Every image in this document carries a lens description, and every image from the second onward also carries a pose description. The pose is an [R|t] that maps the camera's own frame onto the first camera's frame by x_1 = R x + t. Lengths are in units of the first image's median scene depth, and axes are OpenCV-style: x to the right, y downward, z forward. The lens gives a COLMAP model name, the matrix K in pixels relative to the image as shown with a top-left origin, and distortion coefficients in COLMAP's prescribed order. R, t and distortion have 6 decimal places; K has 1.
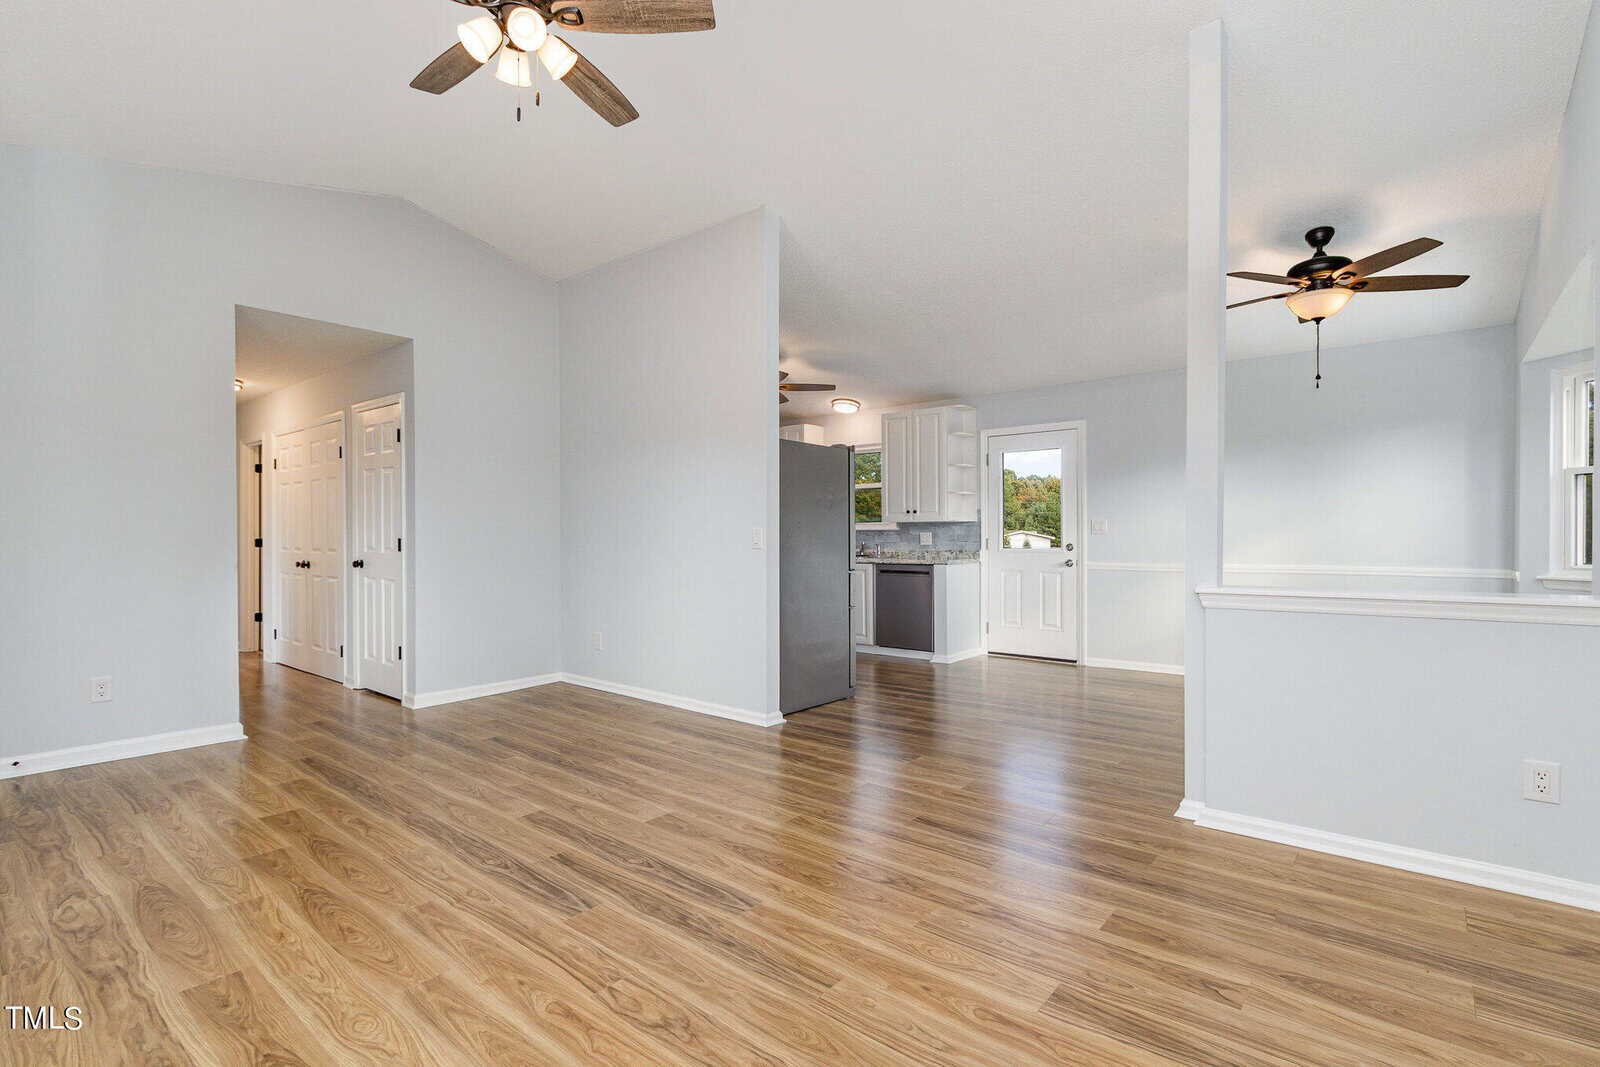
lens RADIAL K [[729.3, 0, 796.9], [0, 729.3, 544.5], [0, 0, 1]] dist [-0.000660, -0.002155]
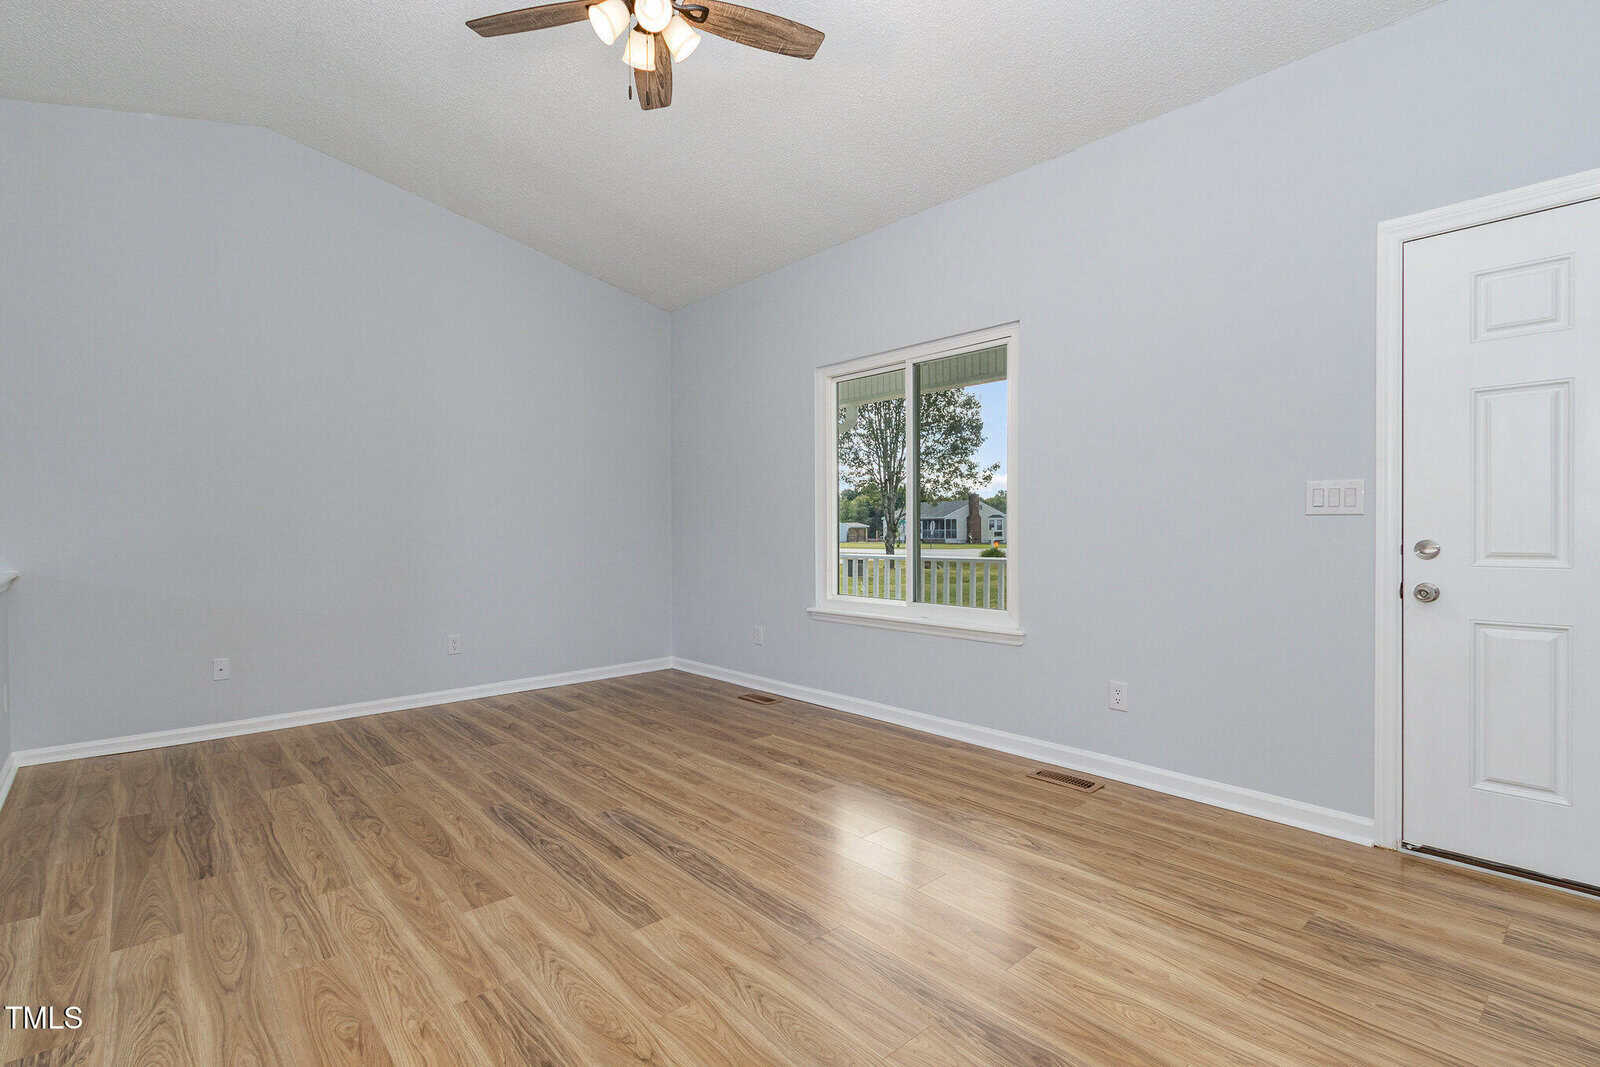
lens RADIAL K [[729.3, 0, 794.6], [0, 729.3, 532.4], [0, 0, 1]] dist [-0.000660, -0.002155]
pose [[-0.990429, 0.005588, 0.137911, -0.727600], [0.008146, 0.999805, 0.017992, -0.031853], [-0.137784, 0.018944, -0.990281, 2.022054]]
